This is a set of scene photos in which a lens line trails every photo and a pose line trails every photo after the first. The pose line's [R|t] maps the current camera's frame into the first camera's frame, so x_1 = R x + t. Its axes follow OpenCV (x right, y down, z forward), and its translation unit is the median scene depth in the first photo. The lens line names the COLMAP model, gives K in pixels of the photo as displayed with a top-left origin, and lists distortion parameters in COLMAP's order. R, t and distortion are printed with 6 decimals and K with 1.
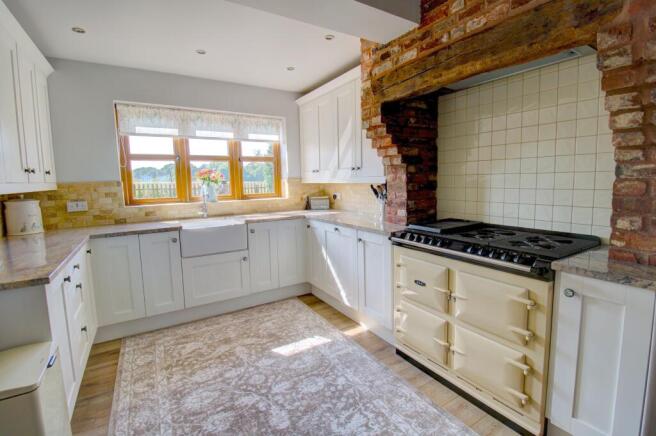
lens RADIAL K [[307.3, 0, 326.8], [0, 307.3, 212.2], [0, 0, 1]] dist [-0.010291, -0.003692]
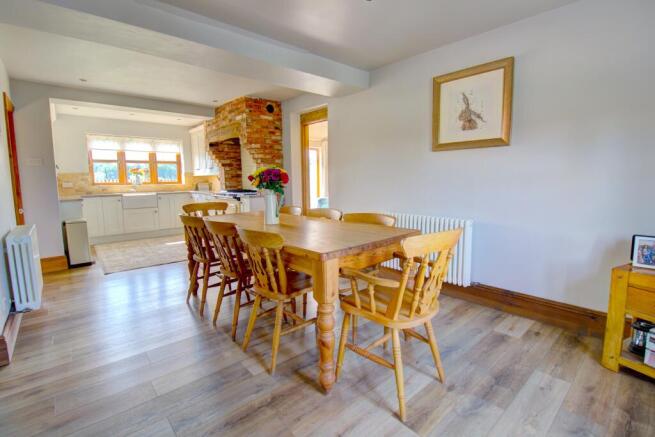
lens RADIAL K [[306.8, 0, 328.6], [0, 306.8, 213.5], [0, 0, 1]] dist [-0.010291, -0.003692]
pose [[0.984983, -0.011065, 0.172299, 0.801226], [0.010308, 0.999933, 0.005285, 0.256216], [-0.172346, -0.003429, 0.985030, -1.876897]]
